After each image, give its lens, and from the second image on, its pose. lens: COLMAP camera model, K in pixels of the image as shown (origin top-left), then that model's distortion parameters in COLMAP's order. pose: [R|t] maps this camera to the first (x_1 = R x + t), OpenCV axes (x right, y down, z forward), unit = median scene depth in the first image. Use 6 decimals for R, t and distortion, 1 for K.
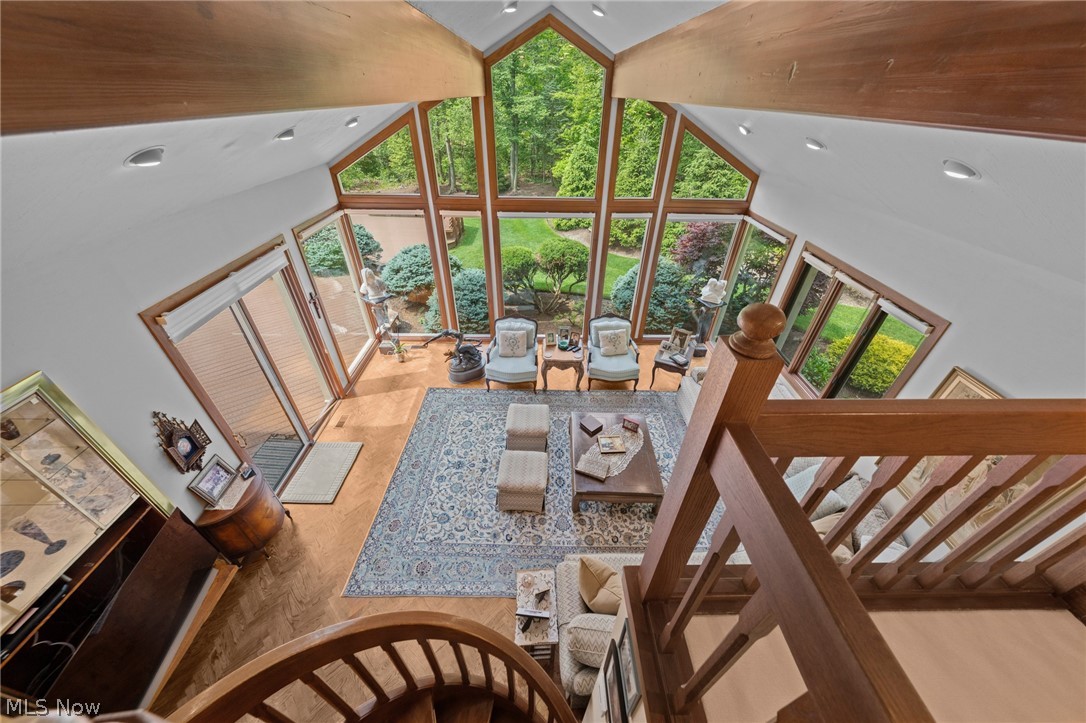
lens RADIAL K [[378.7, 0, 543.8], [0, 378.7, 365.4], [0, 0, 1]] dist [0.000046, 0.000000]
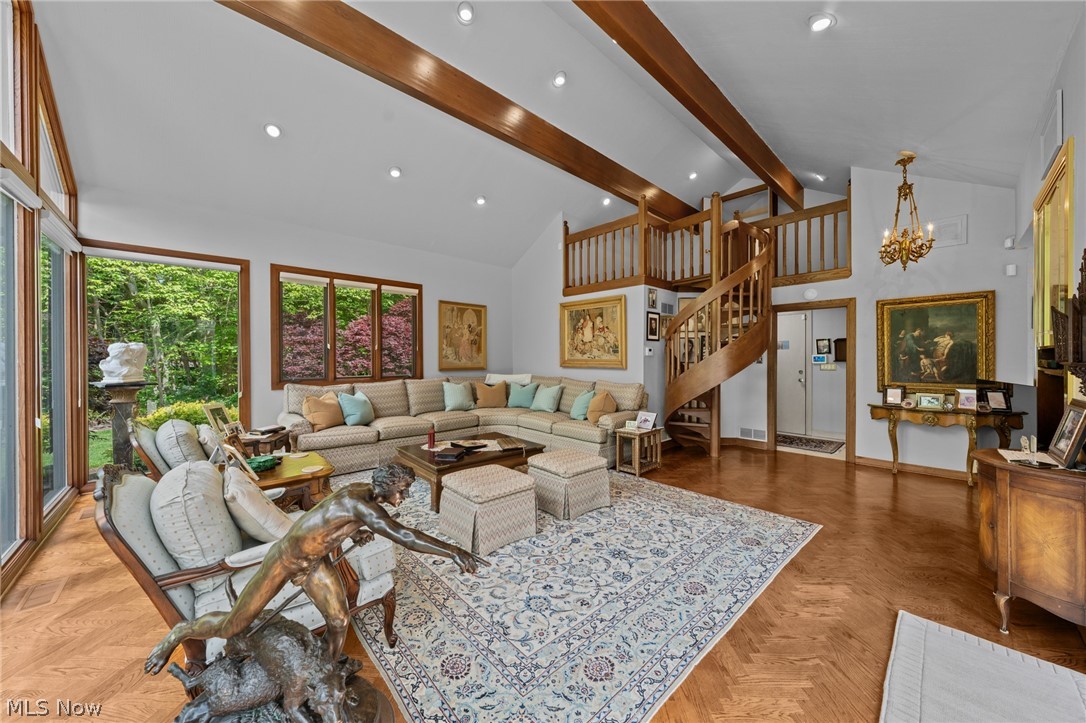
lens RADIAL K [[395.1, 0, 545.7], [0, 395.1, 360.6], [0, 0, 1]] dist [-0.000692, -0.000047]
pose [[-0.689274, -0.017387, 0.724292, -0.499098], [0.422255, 0.802725, 0.421109, -0.207172], [-0.588729, 0.596095, -0.545956, 1.091582]]
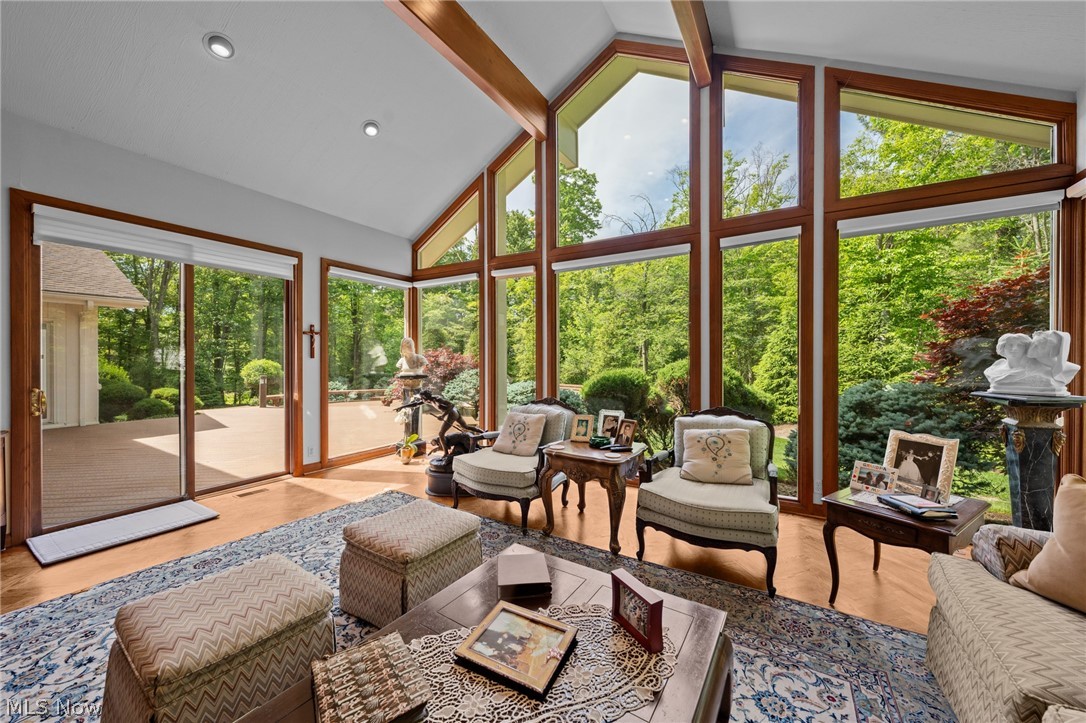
lens RADIAL K [[395.1, 0, 546.2], [0, 395.1, 360.5], [0, 0, 1]] dist [-0.000692, -0.000047]
pose [[0.849380, -0.012944, -0.527623, 0.294051], [-0.303704, 0.805614, -0.508674, 0.159754], [0.431644, 0.592299, 0.680342, 0.619124]]
